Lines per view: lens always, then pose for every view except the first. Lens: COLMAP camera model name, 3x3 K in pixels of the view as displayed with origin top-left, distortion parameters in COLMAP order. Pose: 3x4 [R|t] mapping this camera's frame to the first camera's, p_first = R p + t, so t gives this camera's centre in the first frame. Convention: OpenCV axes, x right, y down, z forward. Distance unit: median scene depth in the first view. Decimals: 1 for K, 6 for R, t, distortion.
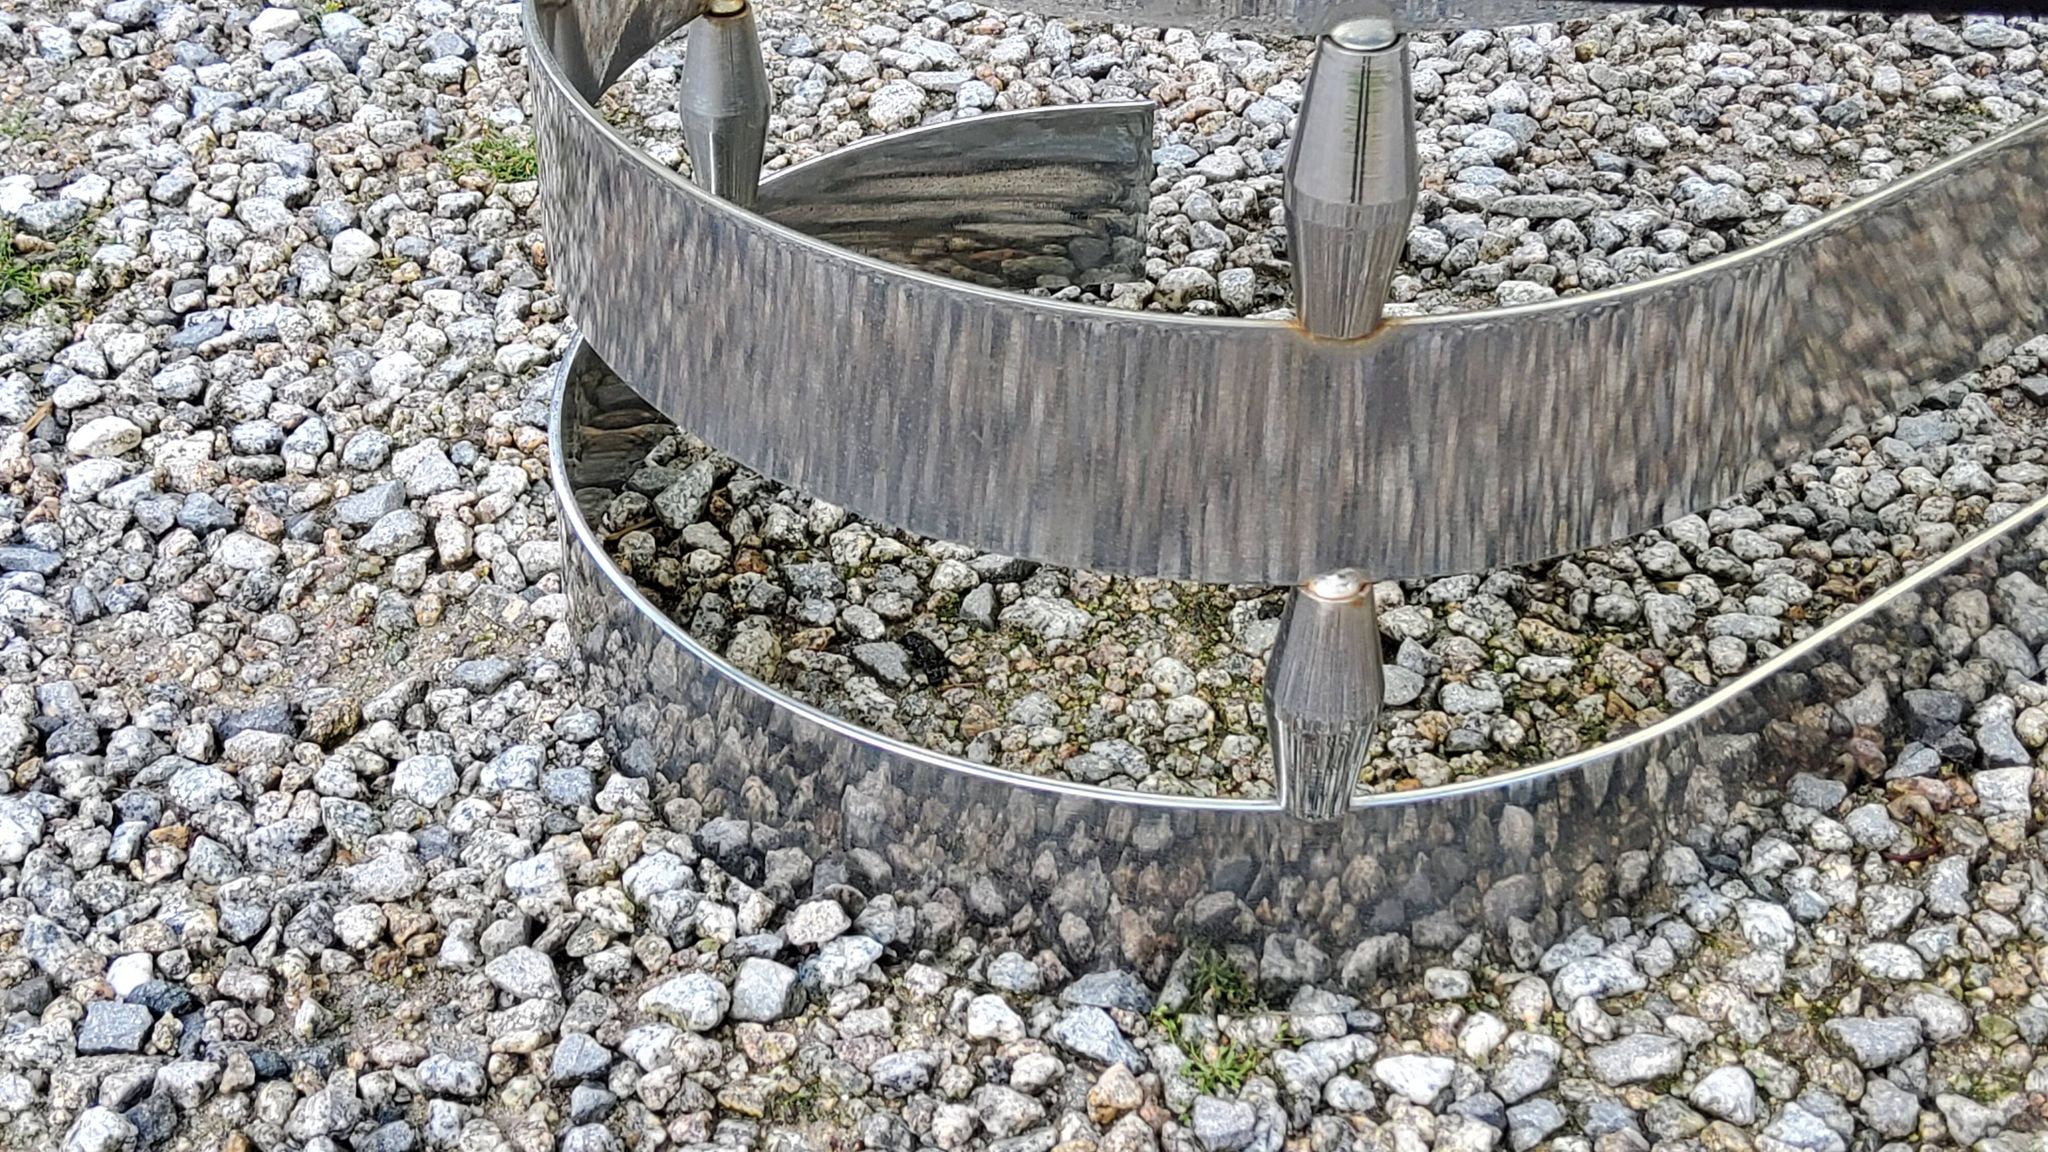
lens RADIAL K [[3061.6, 0, 1005.3], [0, 3061.6, 580.5], [0, 0, 1]] dist [0.111258, 0.000000]
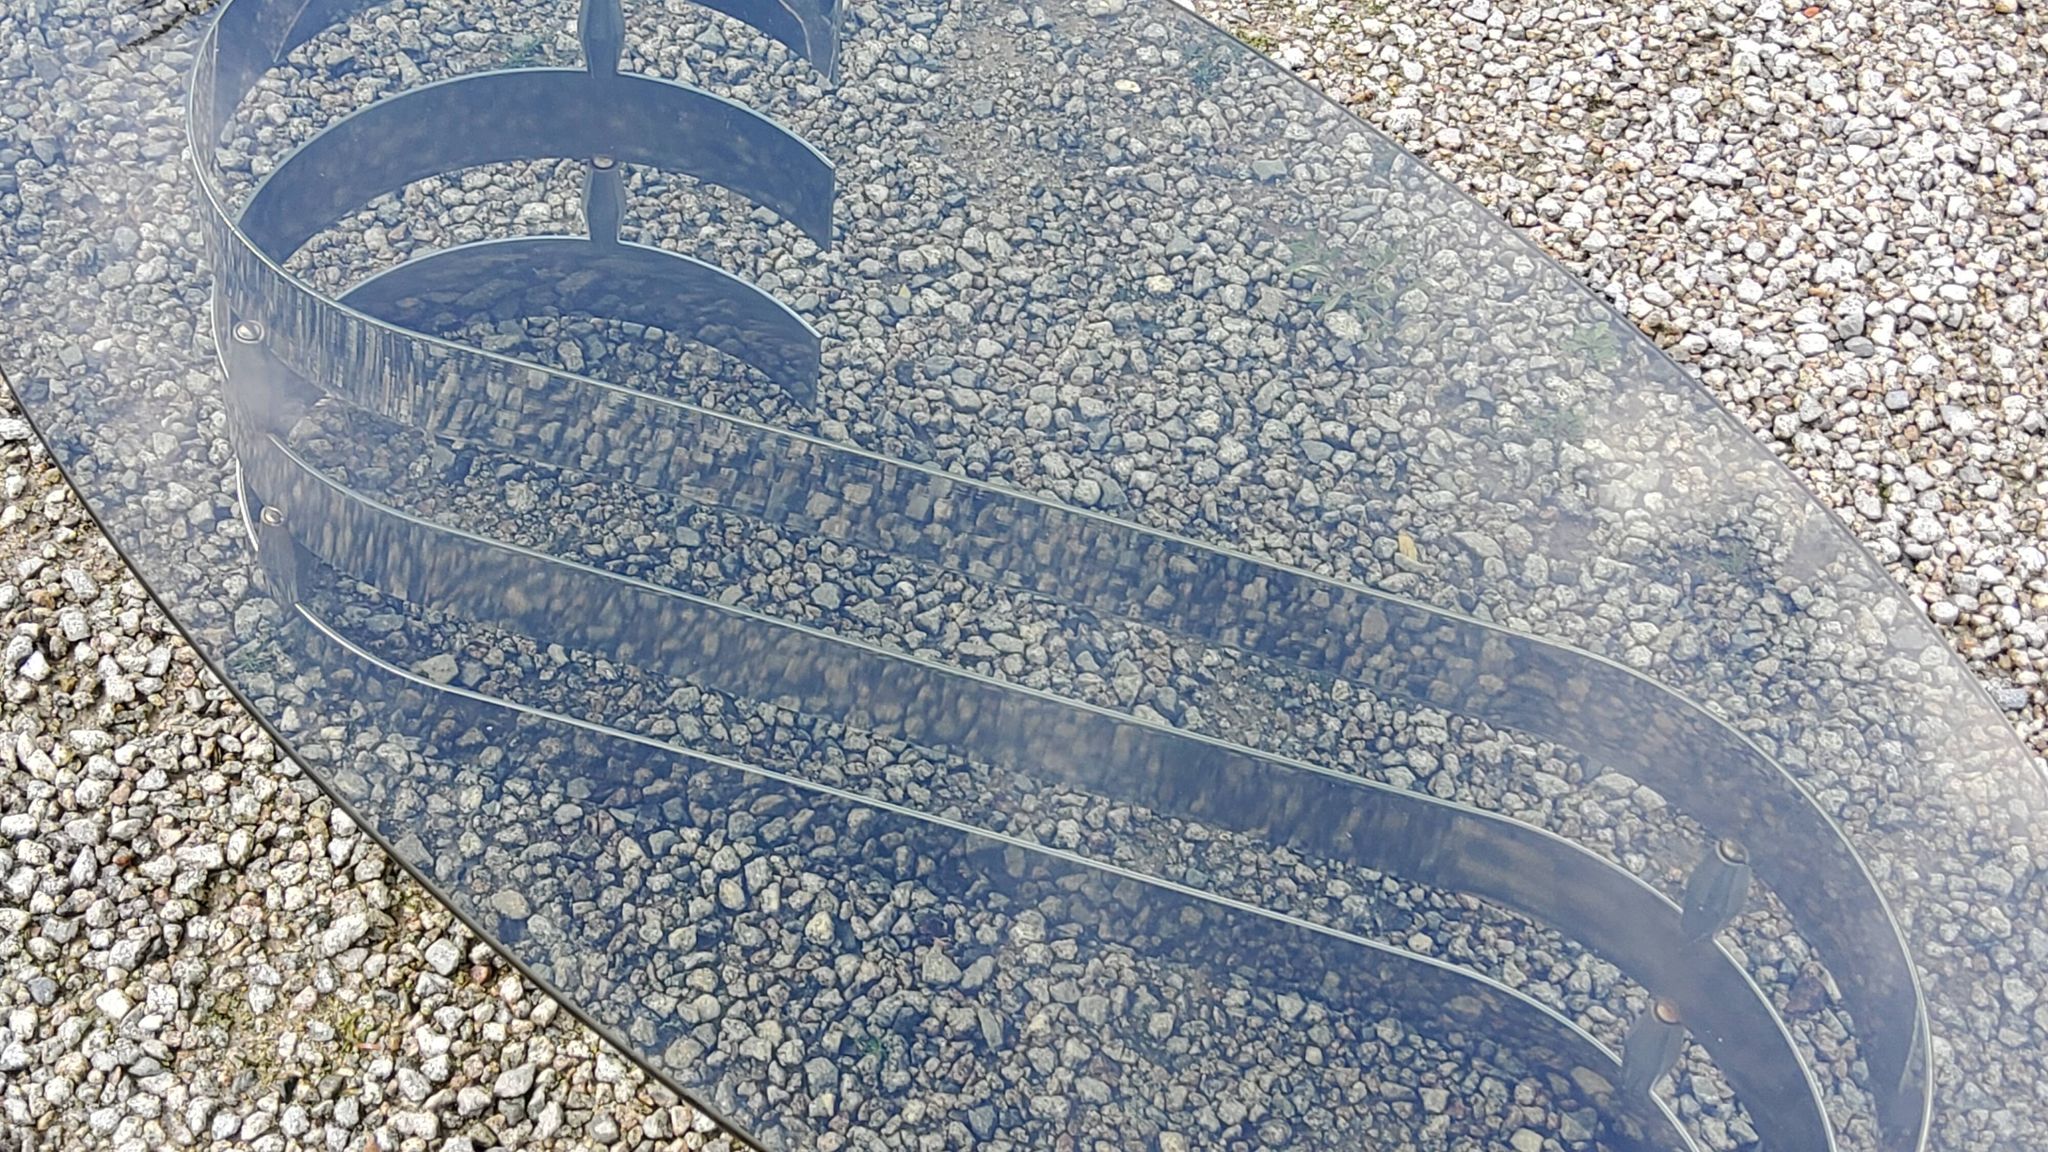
lens RADIAL K [[3061.6, 0, 998.2], [0, 3061.6, 535.3], [0, 0, 1]] dist [0.111258, 0.000000]
pose [[0.567135, 0.646077, -0.510824, 1.334932], [-0.544451, 0.759461, 0.356078, -0.924724], [0.618005, 0.076174, 0.782475, -0.431446]]
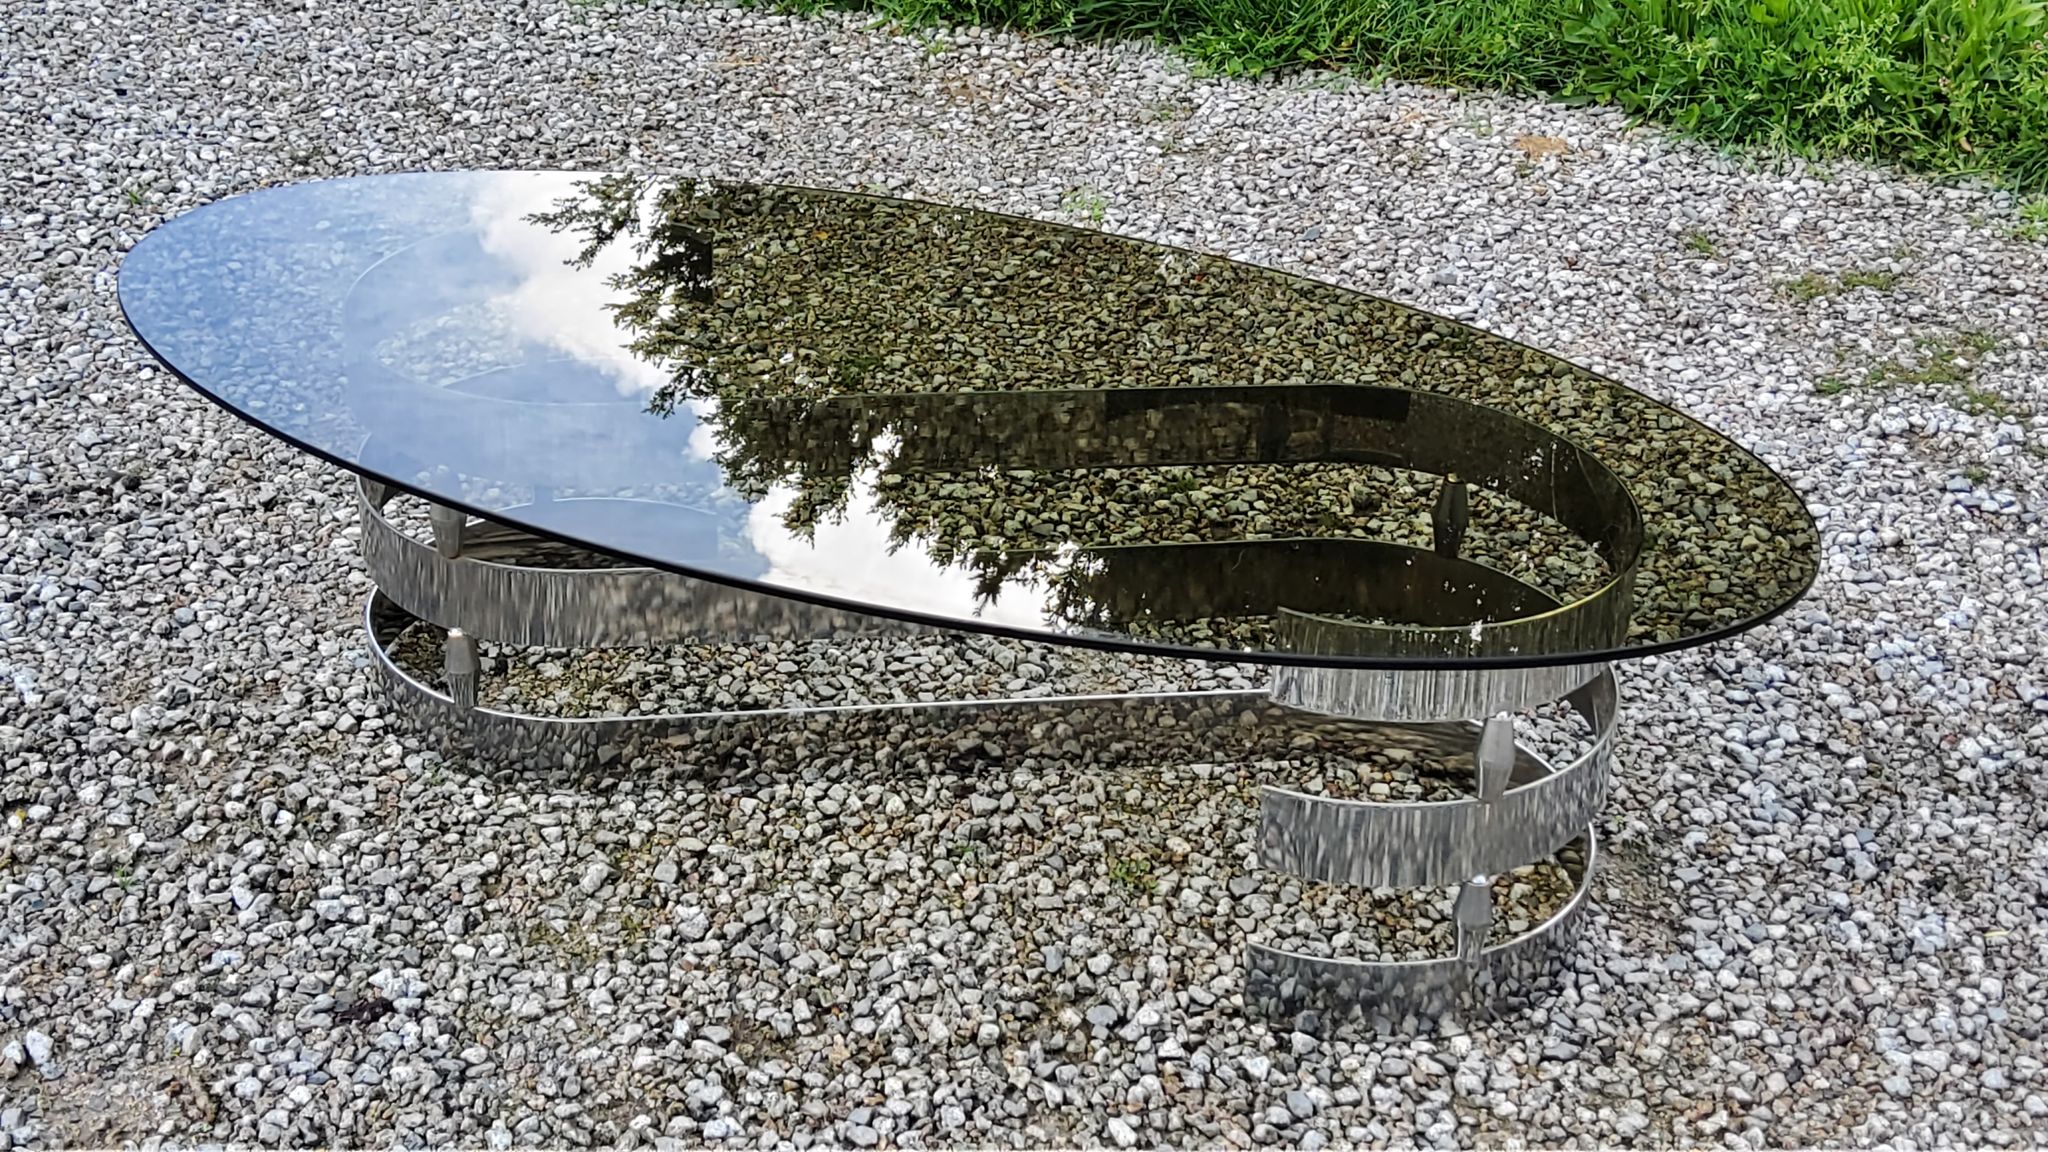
lens RADIAL K [[3061.6, 0, 1022.2], [0, 3061.6, 572.6], [0, 0, 1]] dist [0.111258, 0.000000]
pose [[0.851354, 0.263347, -0.453702, 1.761547], [-0.321388, 0.945388, -0.054331, -0.063582], [0.414616, 0.192070, 0.889496, -1.464567]]
